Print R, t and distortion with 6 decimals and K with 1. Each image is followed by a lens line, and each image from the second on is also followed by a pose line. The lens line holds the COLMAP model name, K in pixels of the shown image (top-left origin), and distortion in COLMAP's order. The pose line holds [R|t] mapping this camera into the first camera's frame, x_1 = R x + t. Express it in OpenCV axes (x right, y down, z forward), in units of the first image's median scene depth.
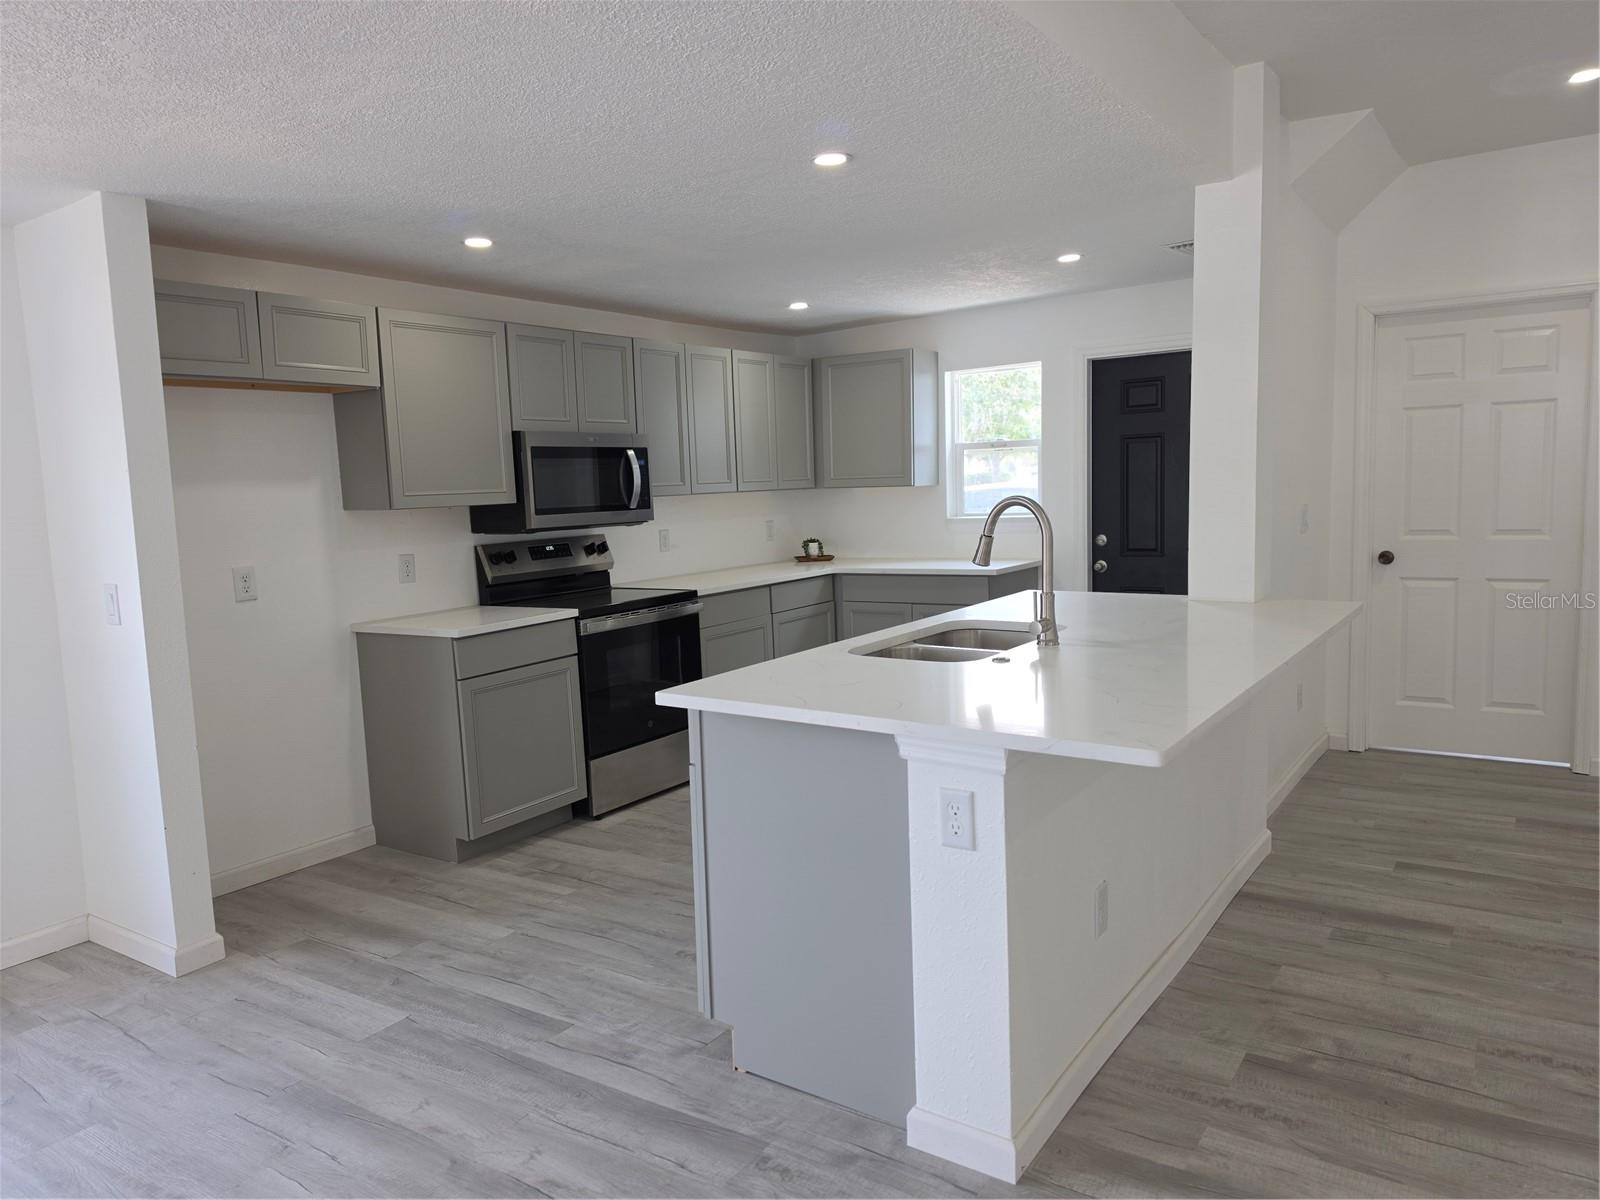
lens RADIAL K [[1096.6, 0, 800.0], [0, 1096.6, 600.0], [0, 0, 1]] dist [0.055631, -0.056926]
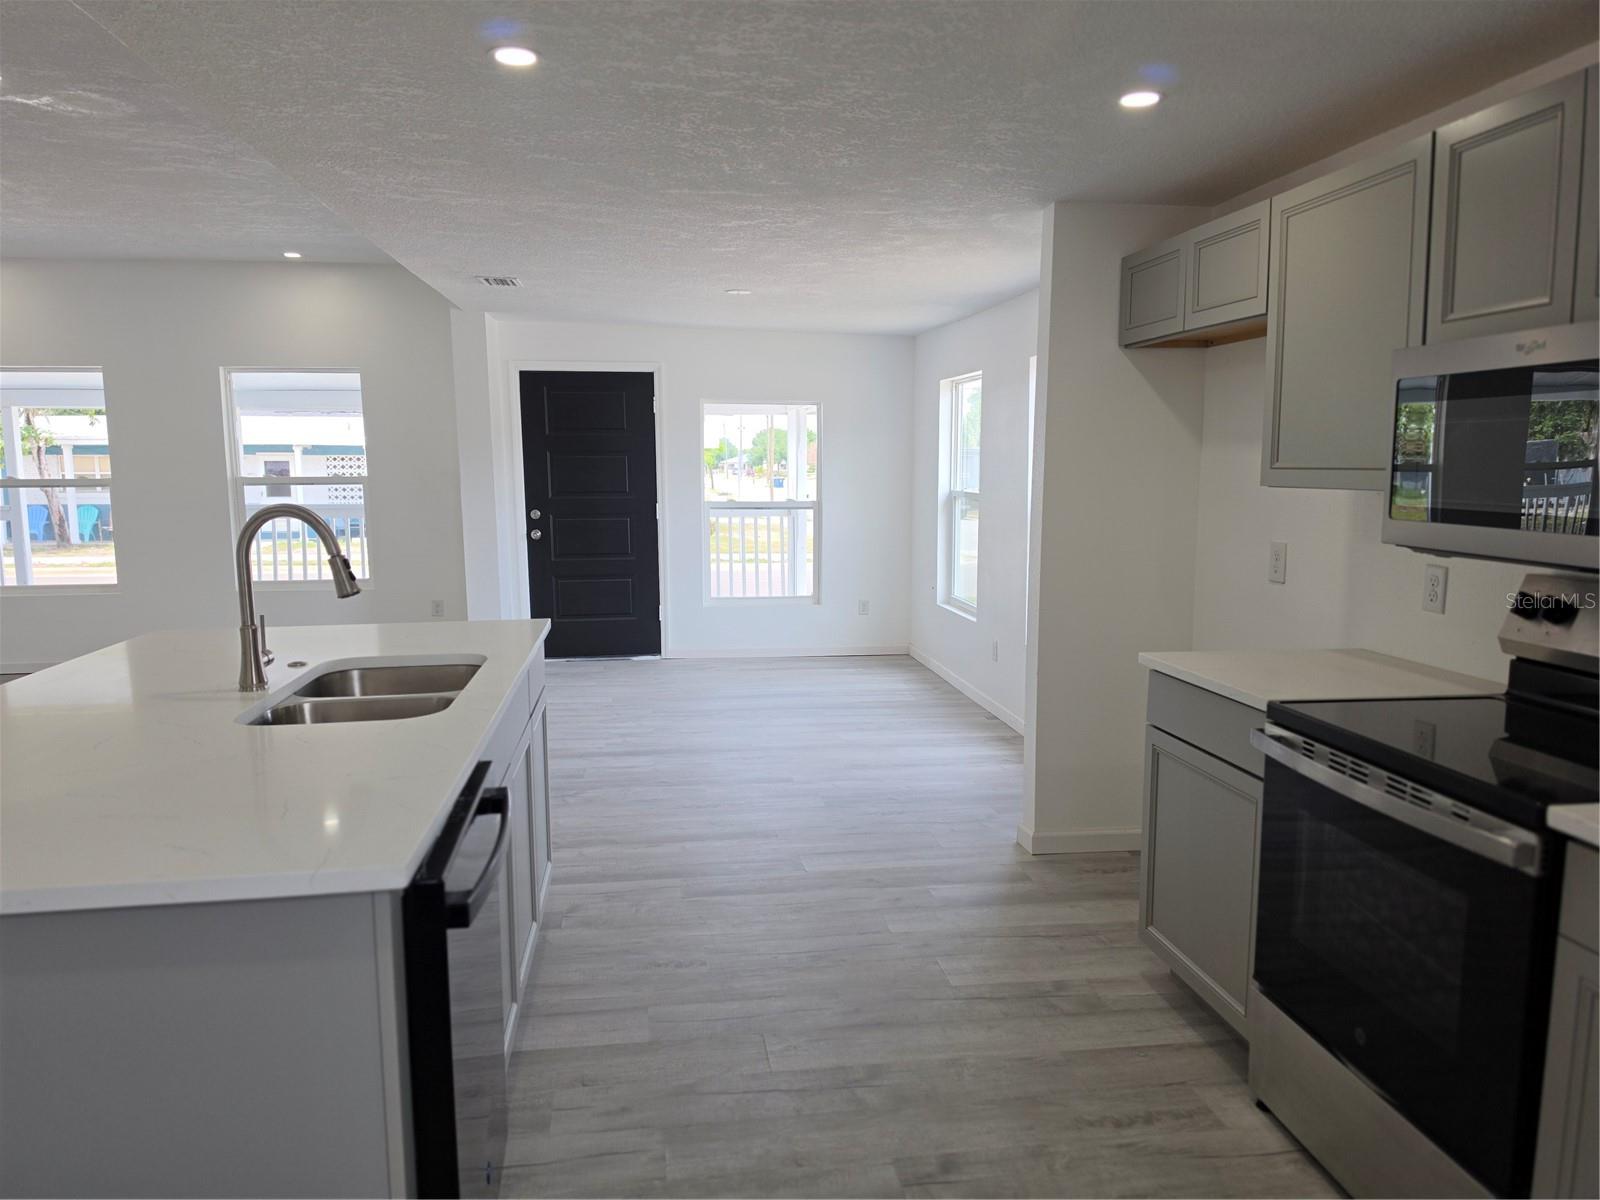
lens RADIAL K [[1096.6, 0, 800.0], [0, 1096.6, 600.0], [0, 0, 1]] dist [0.055631, -0.056926]
pose [[-0.734314, 0.125332, -0.667139, 0.343154], [-0.044772, 0.971725, 0.231833, -0.167818], [0.677332, 0.200107, -0.707940, 1.350792]]
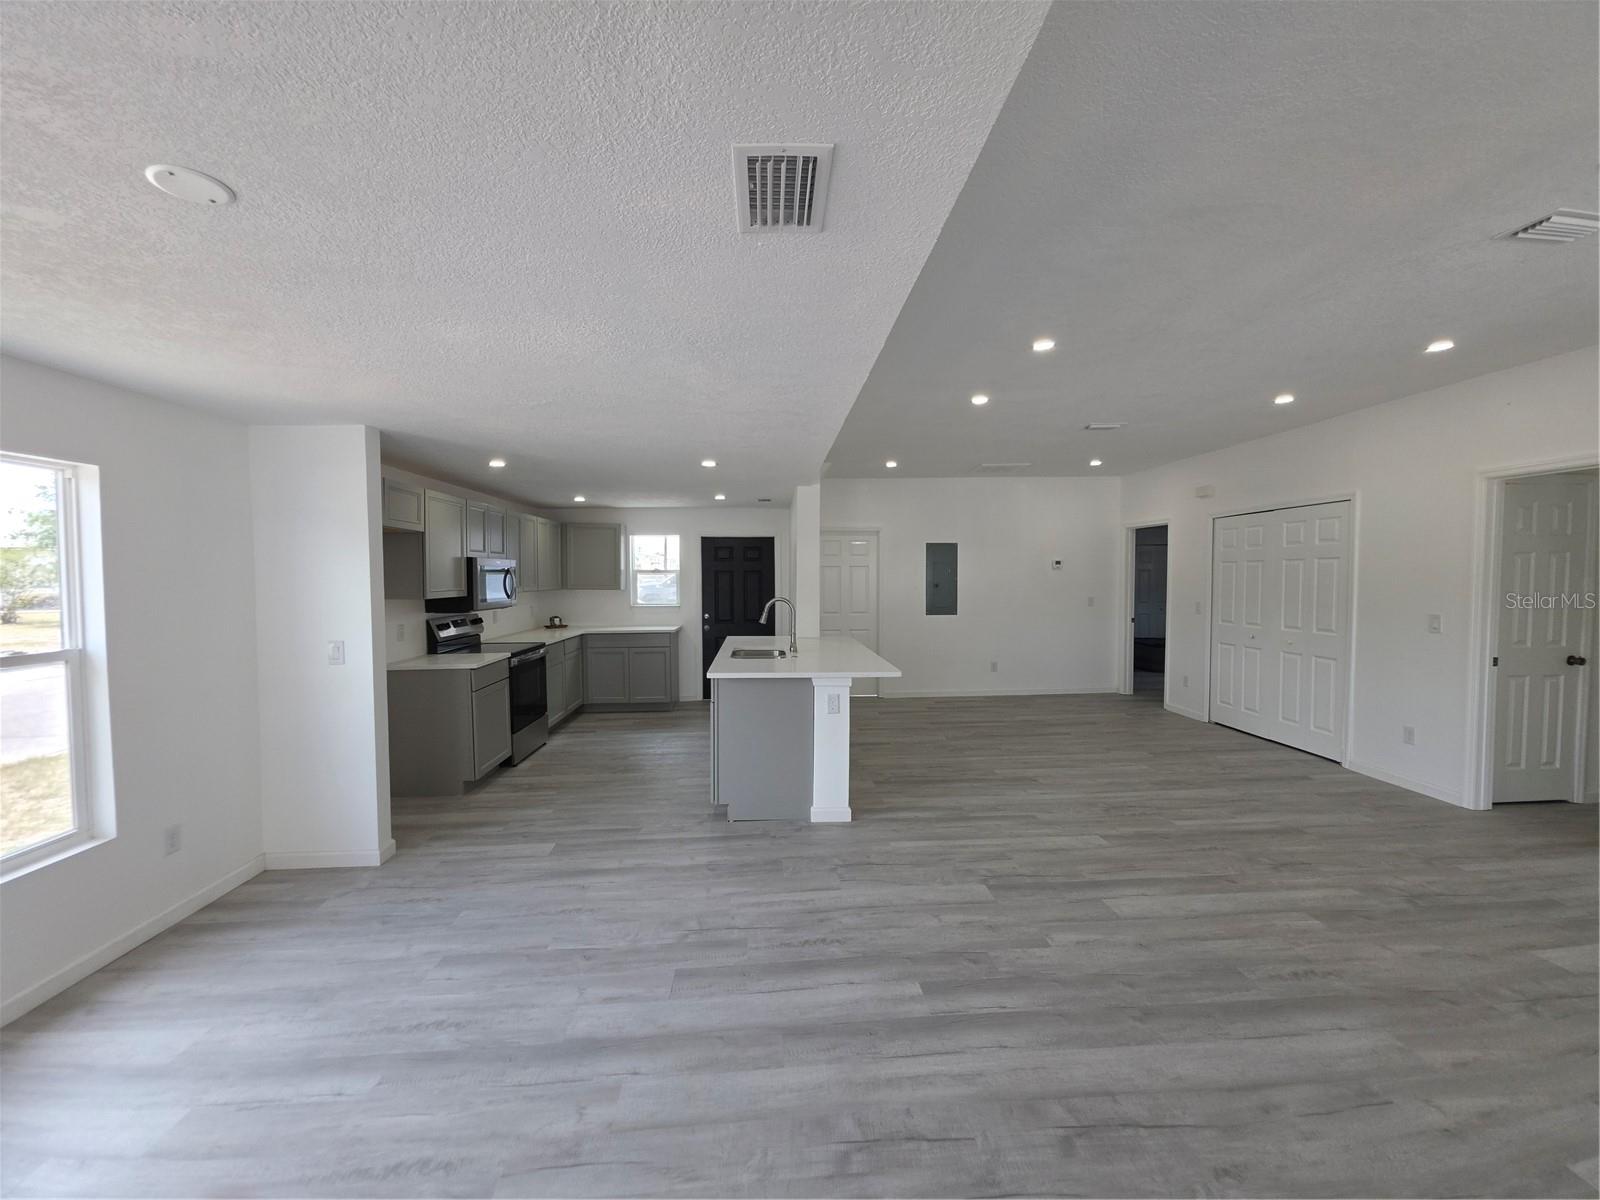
lens RADIAL K [[629.9, 0, 800.0], [0, 629.9, 600.0], [0, 0, 1]] dist [0.018164, -0.000162]
pose [[0.787369, 0.012996, 0.616345, -0.536370], [0.039978, 0.996597, -0.072084, 0.018528], [-0.615185, 0.081397, 0.784170, -0.180743]]
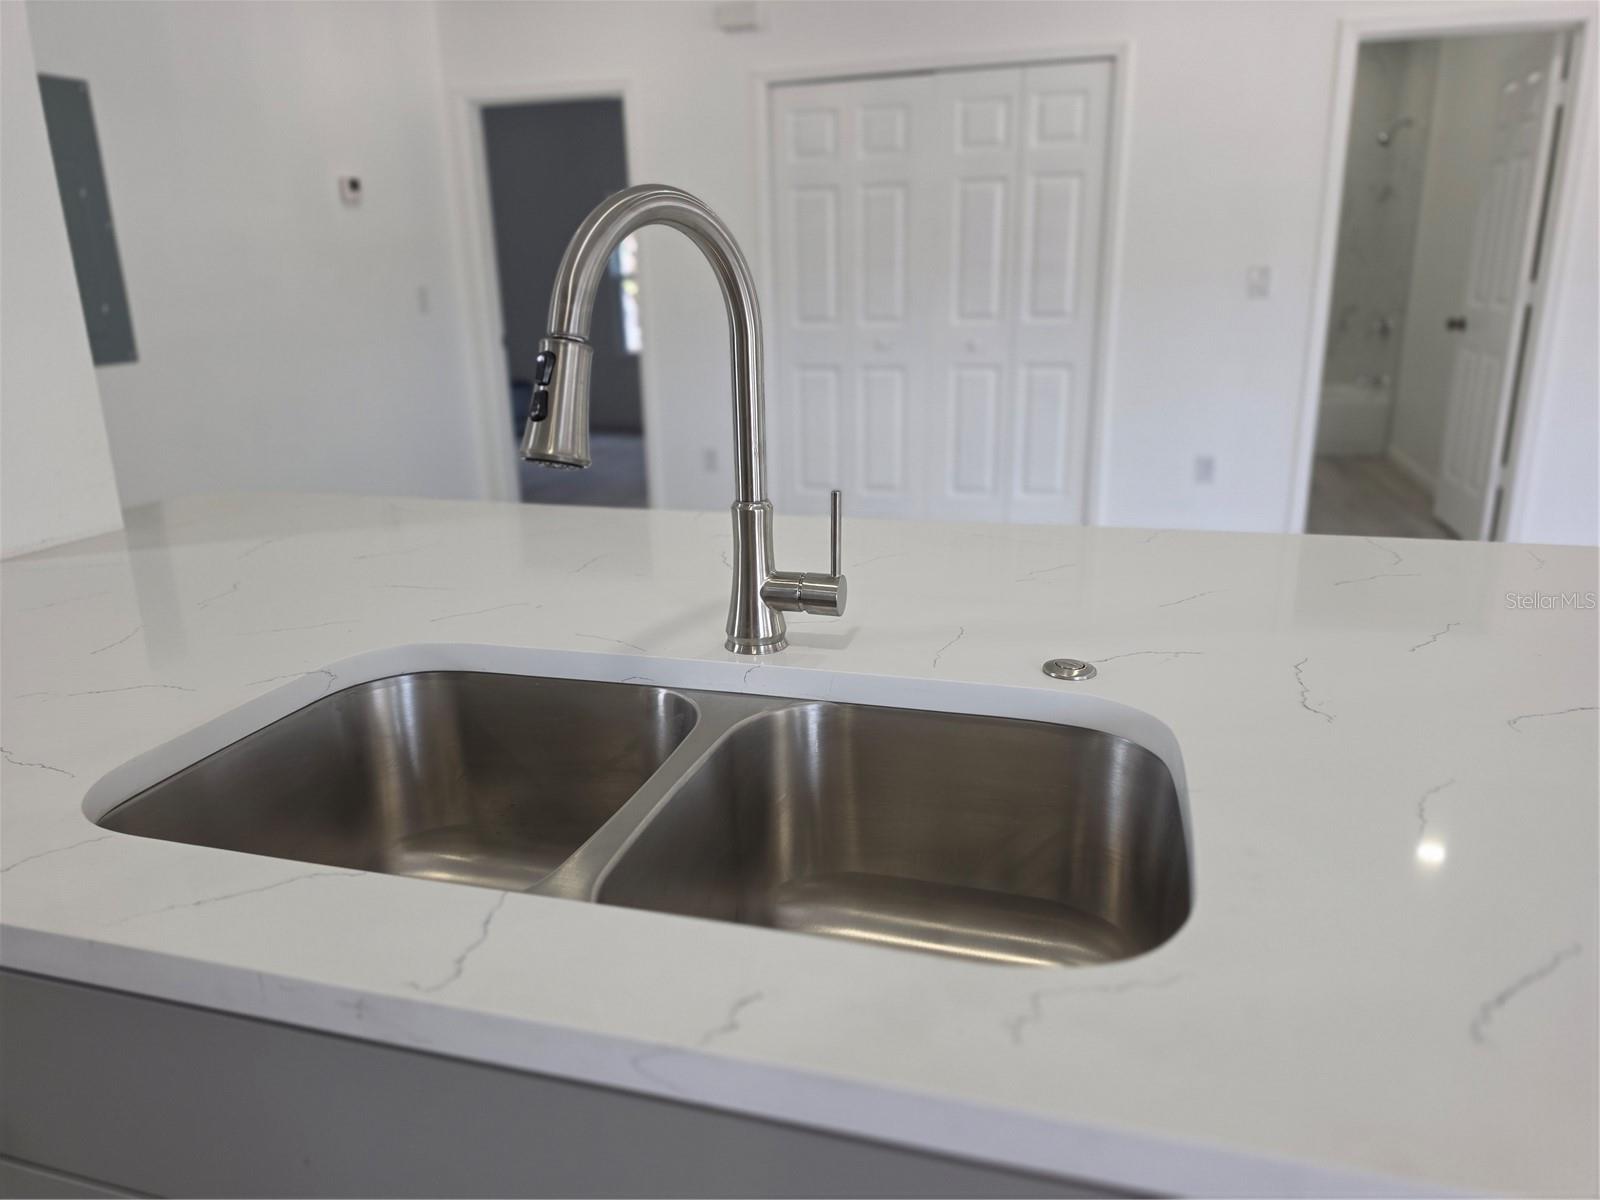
lens RADIAL K [[1138.2, 0, 800.0], [0, 1138.2, 600.0], [0, 0, 1]] dist [0.079719, -0.071004]
pose [[-0.304272, -0.221248, 0.926535, -0.105530], [0.137529, 0.952260, 0.272555, -0.052755], [-0.942605, 0.210356, -0.259318, 0.804462]]
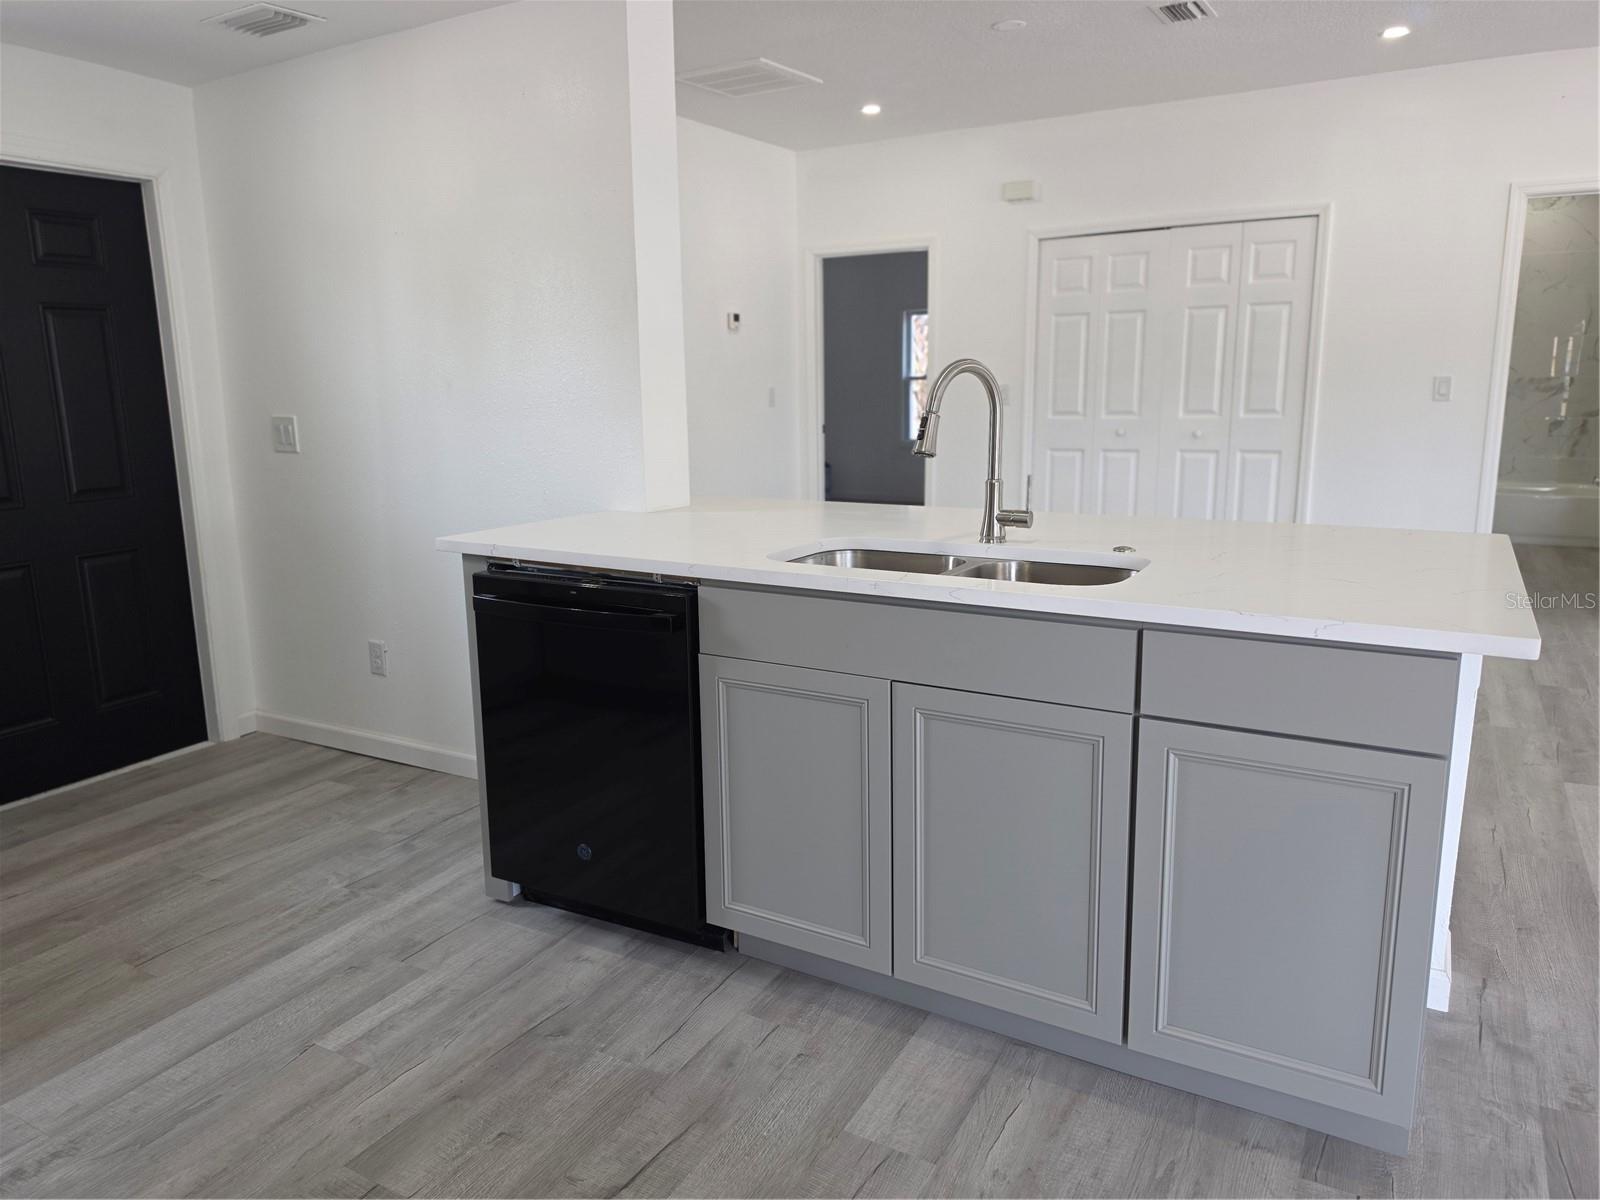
lens RADIAL K [[1096.6, 0, 800.0], [0, 1096.6, 600.0], [0, 0, 1]] dist [0.055631, -0.056926]
pose [[-0.068822, -0.161706, 0.984436, -0.431063], [0.128958, 0.977055, 0.169509, -0.056077], [-0.989259, 0.138617, -0.046389, 0.880060]]
